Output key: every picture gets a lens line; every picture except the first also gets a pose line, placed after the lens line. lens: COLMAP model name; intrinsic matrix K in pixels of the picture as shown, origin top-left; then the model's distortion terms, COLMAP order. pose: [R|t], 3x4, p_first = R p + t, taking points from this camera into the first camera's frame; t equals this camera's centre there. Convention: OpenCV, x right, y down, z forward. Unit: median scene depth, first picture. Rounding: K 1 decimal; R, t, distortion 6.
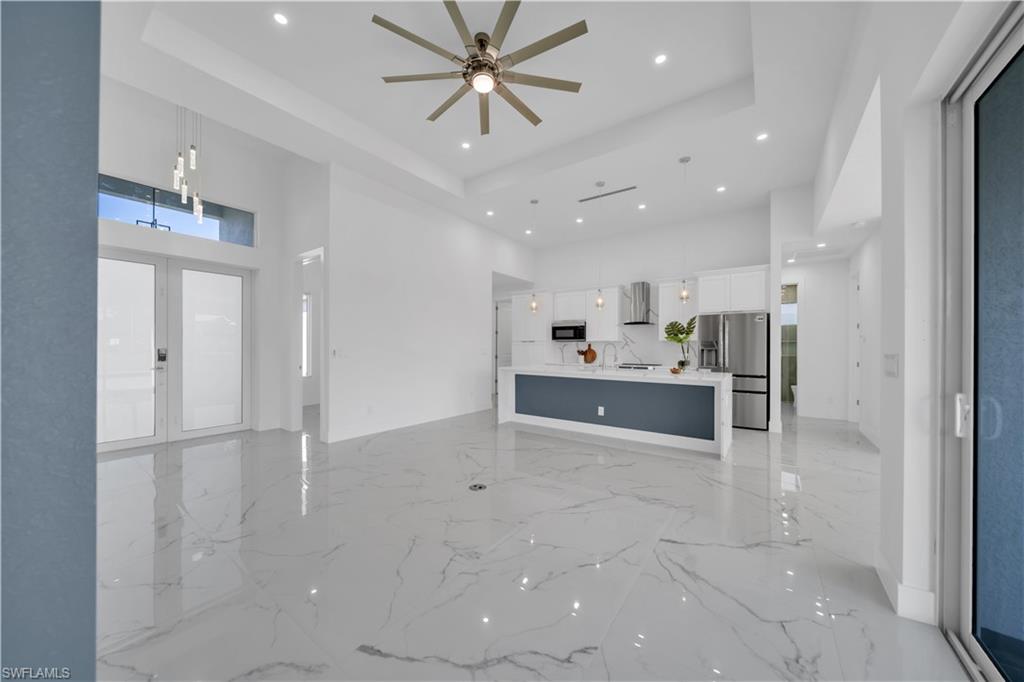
lens RADIAL K [[352.6, 0, 512.3], [0, 352.6, 346.0], [0, 0, 1]] dist [-0.001565, -0.000034]
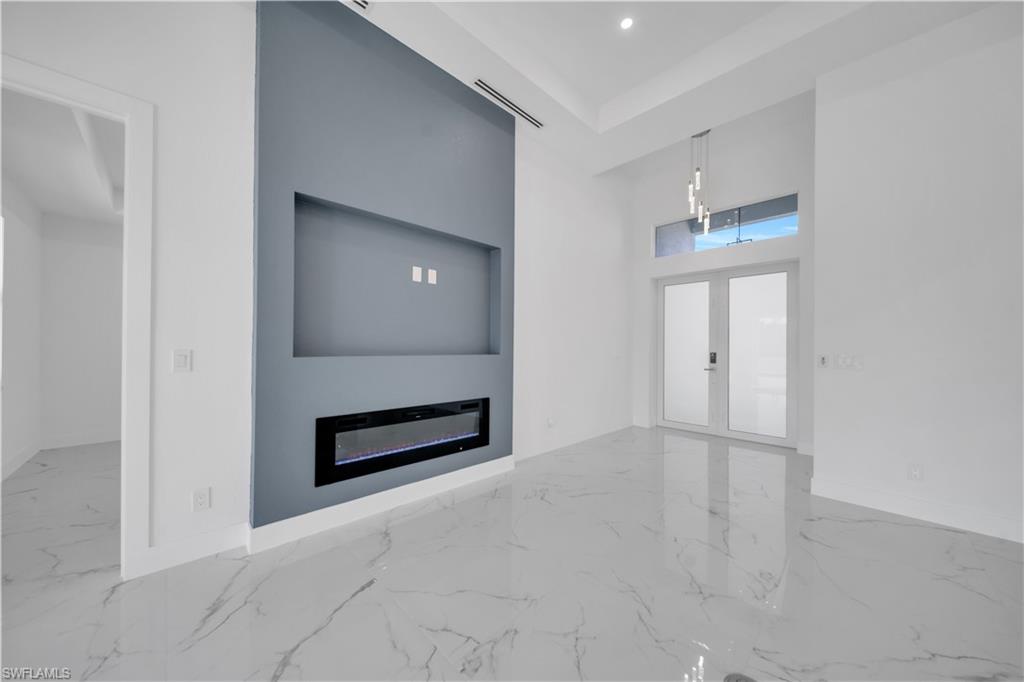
lens RADIAL K [[352.6, 0, 512.3], [0, 352.6, 346.0], [0, 0, 1]] dist [-0.001565, -0.000034]
pose [[-0.169693, -0.010018, -0.985446, 0.522502], [-0.004601, 0.999945, -0.009373, 0.003139], [0.985486, 0.002943, -0.169730, 1.167623]]
